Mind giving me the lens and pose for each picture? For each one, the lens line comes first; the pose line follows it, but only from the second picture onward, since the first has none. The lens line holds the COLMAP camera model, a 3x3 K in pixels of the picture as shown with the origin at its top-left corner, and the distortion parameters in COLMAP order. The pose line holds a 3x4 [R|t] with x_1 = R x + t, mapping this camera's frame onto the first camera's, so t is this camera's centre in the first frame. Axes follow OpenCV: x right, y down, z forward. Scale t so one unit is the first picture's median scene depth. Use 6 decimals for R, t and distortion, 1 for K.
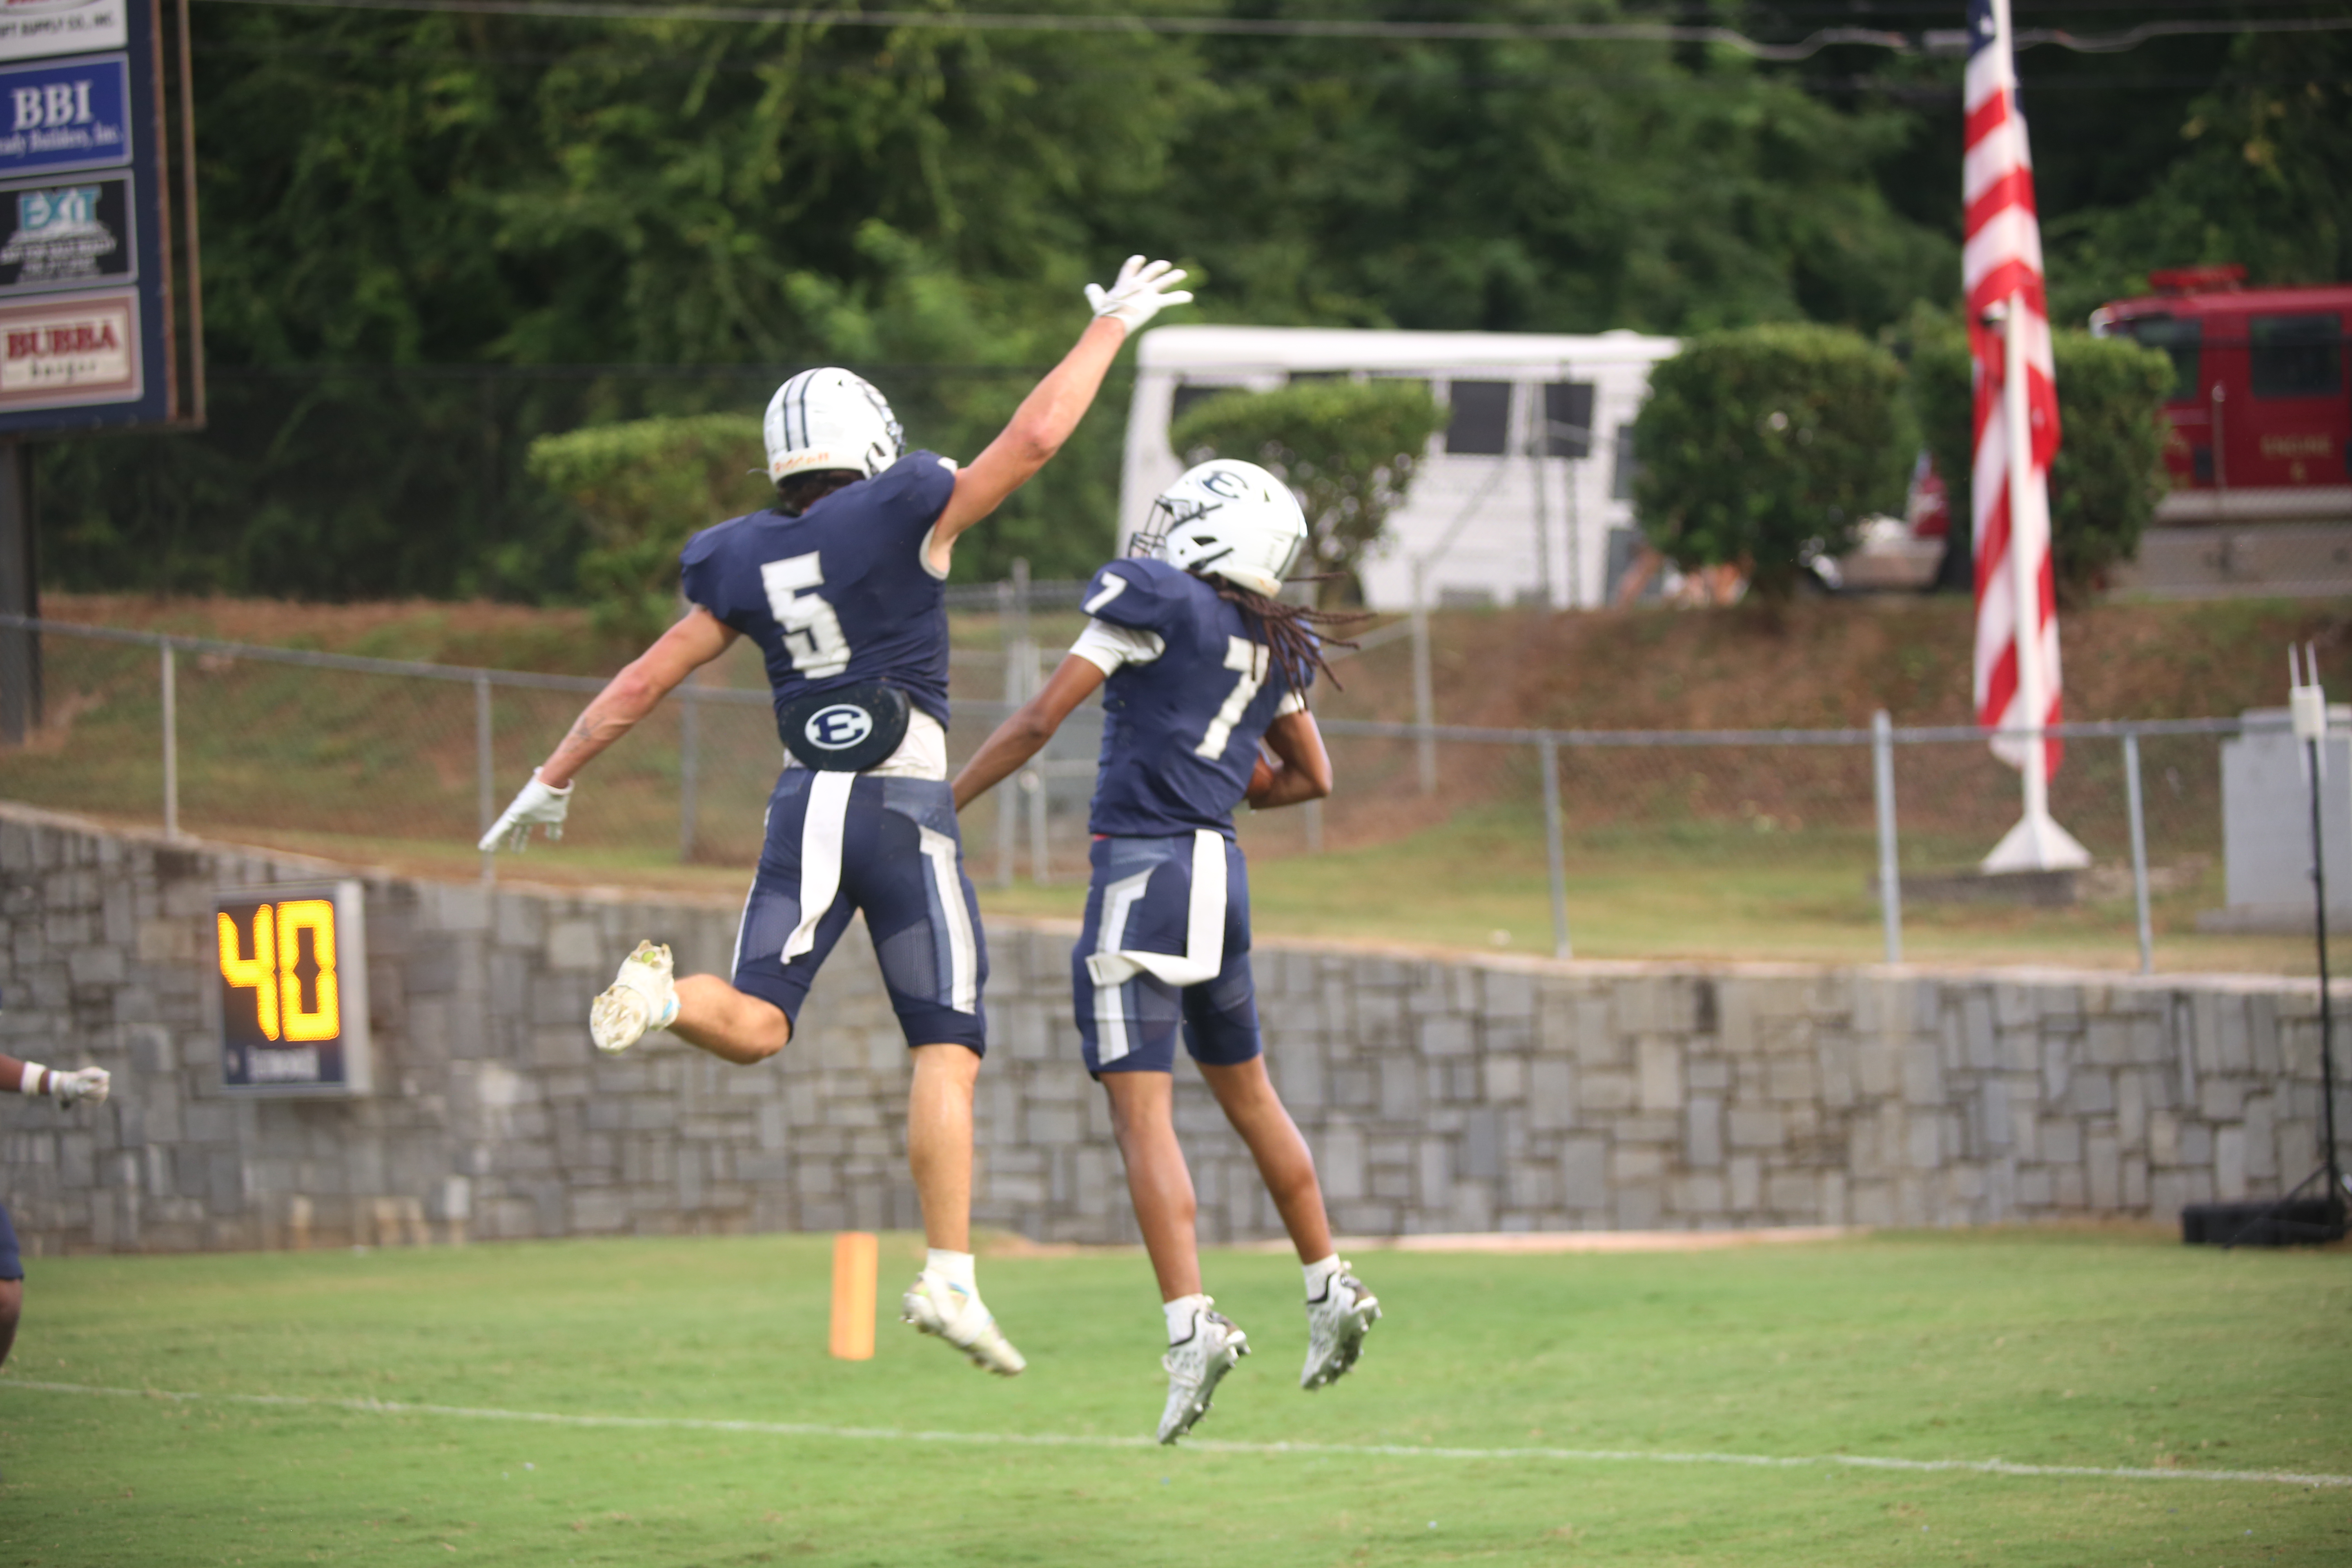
lens RADIAL K [[7389.1, 0, 1176.0], [0, 7389.1, 782.5], [0, 0, 1]] dist [-0.249284, 0.000000]
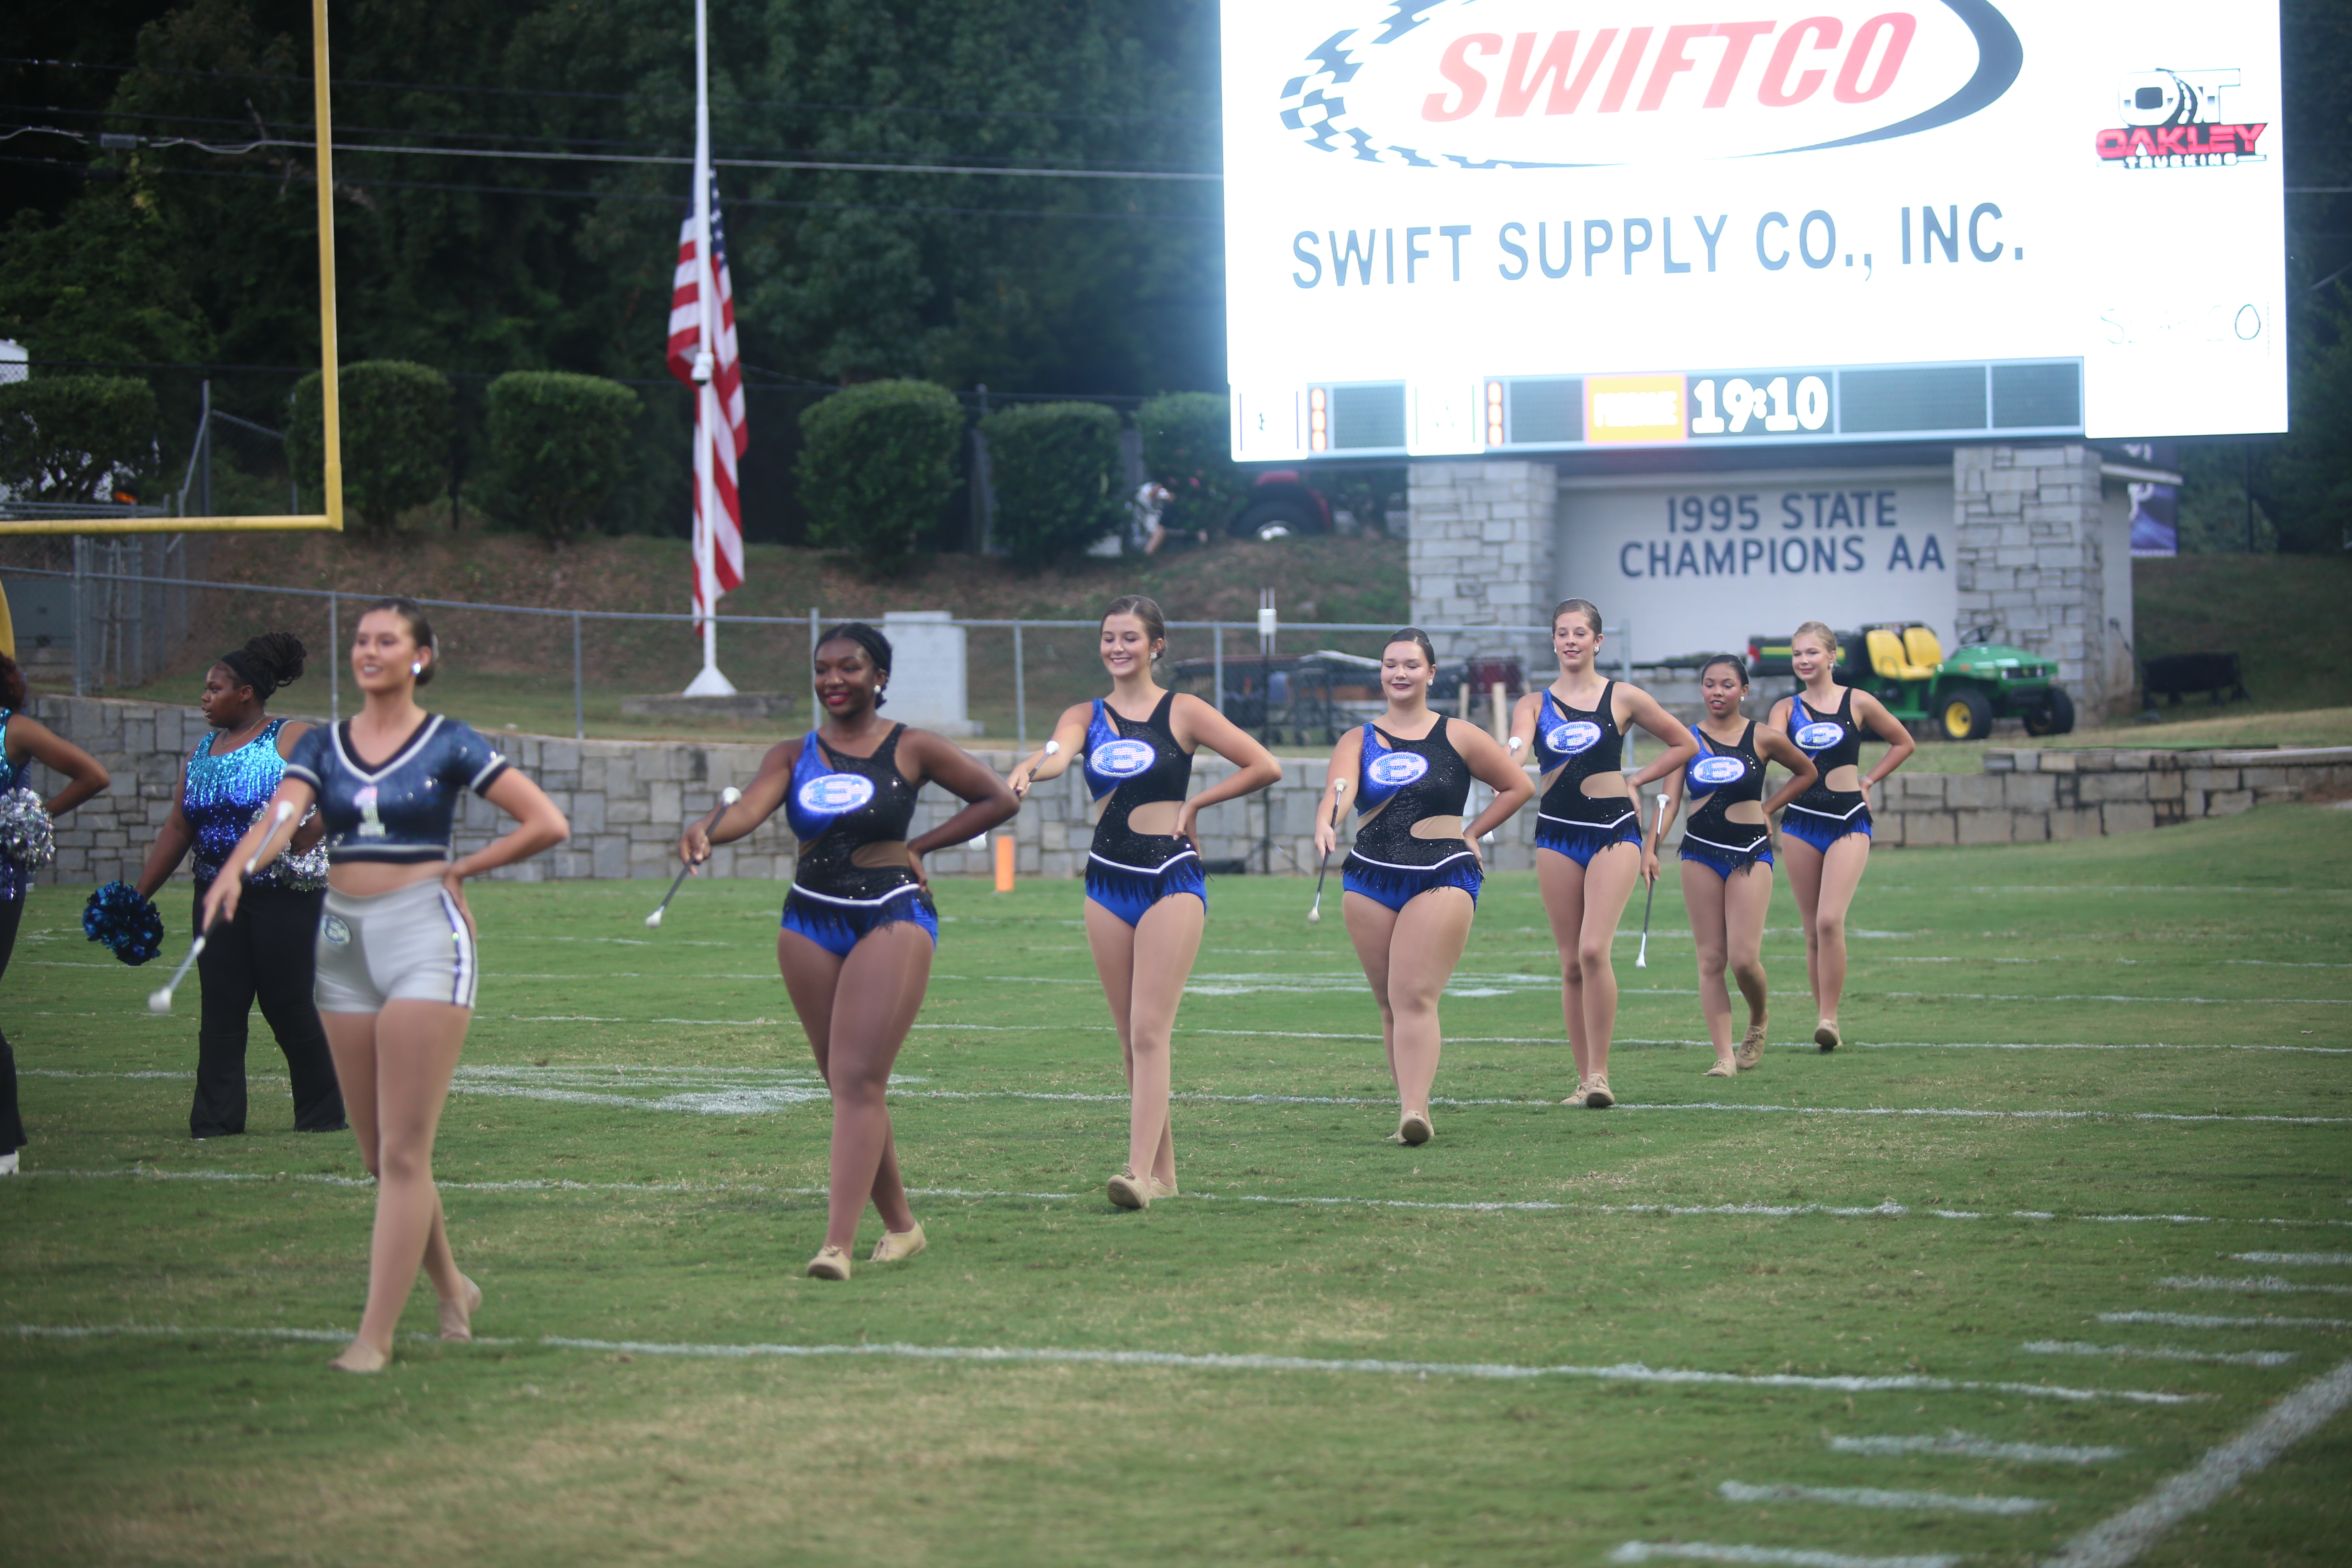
lens RADIAL K [[7649.6, 0, 1174.6], [0, 7649.6, 779.6], [0, 0, 1]] dist [0.374114, 0.000000]
pose [[0.860473, 0.025063, 0.508880, -0.782997], [-0.032460, 0.999457, 0.005663, 0.019093], [-0.508462, -0.021392, 0.860819, -0.683541]]
